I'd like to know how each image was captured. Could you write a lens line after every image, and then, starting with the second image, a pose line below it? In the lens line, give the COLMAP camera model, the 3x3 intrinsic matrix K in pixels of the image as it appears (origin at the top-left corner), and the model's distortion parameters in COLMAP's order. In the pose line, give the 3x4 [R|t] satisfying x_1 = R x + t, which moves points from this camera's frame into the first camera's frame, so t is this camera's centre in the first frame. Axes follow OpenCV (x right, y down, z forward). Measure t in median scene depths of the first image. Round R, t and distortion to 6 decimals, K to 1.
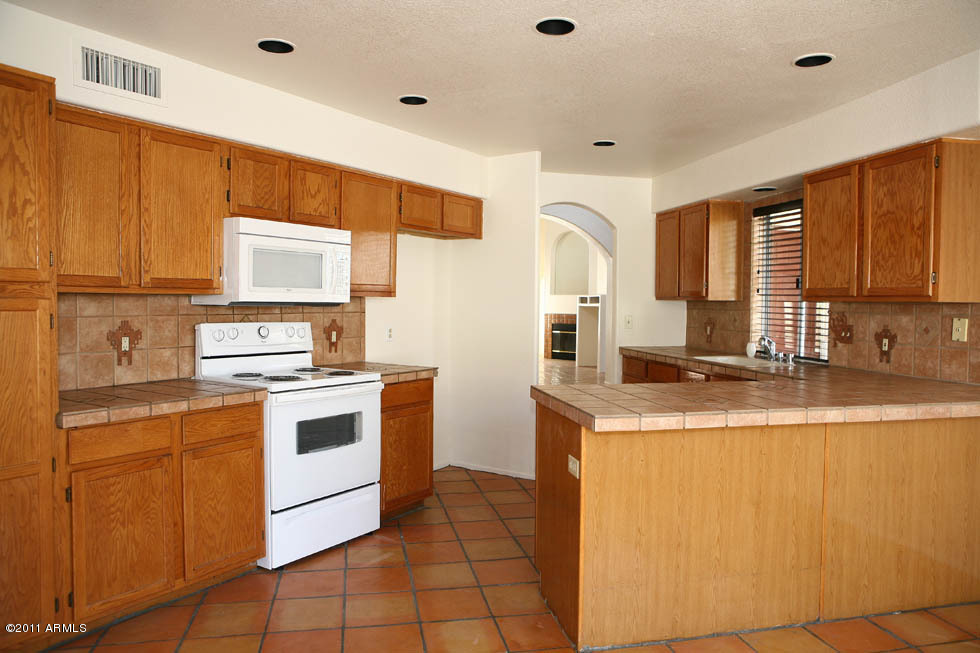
lens RADIAL K [[687.9, 0, 490.0], [0, 687.9, 326.5], [0, 0, 1]] dist [-0.132590, 0.112045]
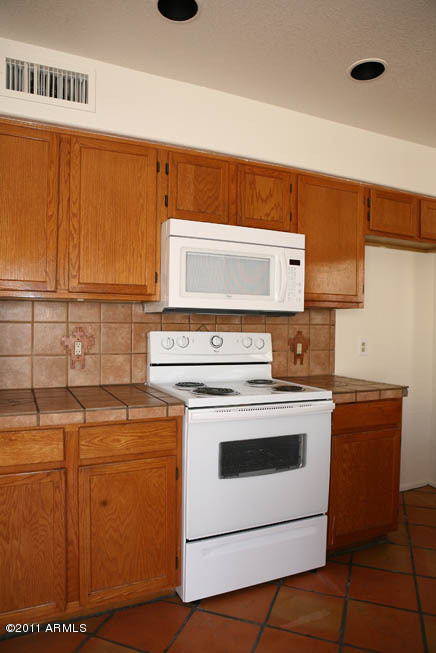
lens RADIAL K [[458.4, 0, 218.0], [0, 458.4, 326.5], [0, 0, 1]] dist [-0.132590, 0.112045]
pose [[0.852293, 0.004083, -0.523049, 0.020652], [-0.023614, 0.999250, -0.030678, 0.007140], [0.522532, 0.038498, 0.851750, 0.452554]]
